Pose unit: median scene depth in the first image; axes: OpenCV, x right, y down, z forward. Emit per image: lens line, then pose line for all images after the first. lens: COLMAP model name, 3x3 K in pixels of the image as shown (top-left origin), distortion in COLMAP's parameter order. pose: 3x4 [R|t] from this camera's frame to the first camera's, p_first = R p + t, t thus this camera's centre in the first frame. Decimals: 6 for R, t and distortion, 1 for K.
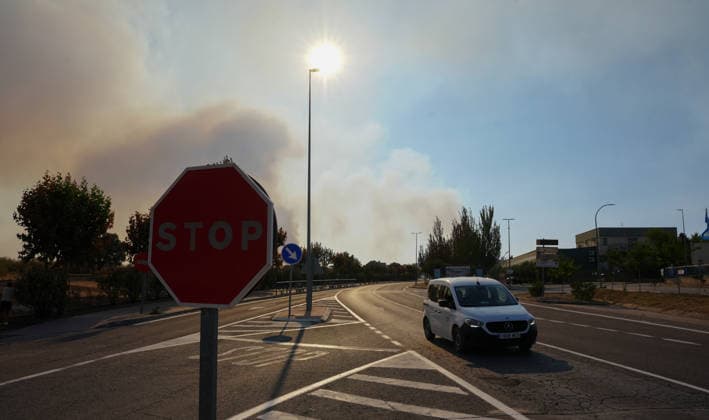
lens RADIAL K [[683.2, 0, 354.5], [0, 683.2, 210.0], [0, 0, 1]] dist [-0.055144, 0.001368]
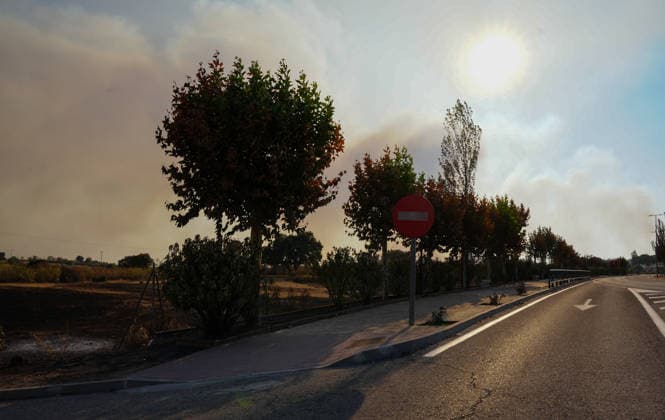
lens RADIAL K [[566.4, 0, 332.5], [0, 566.4, 210.0], [0, 0, 1]] dist [-0.003326, -0.001389]
pose [[0.960376, -0.056982, -0.272820, -0.250921], [0.048514, 0.998111, -0.037689, 0.084541], [0.274452, 0.022960, 0.961327, 0.595540]]
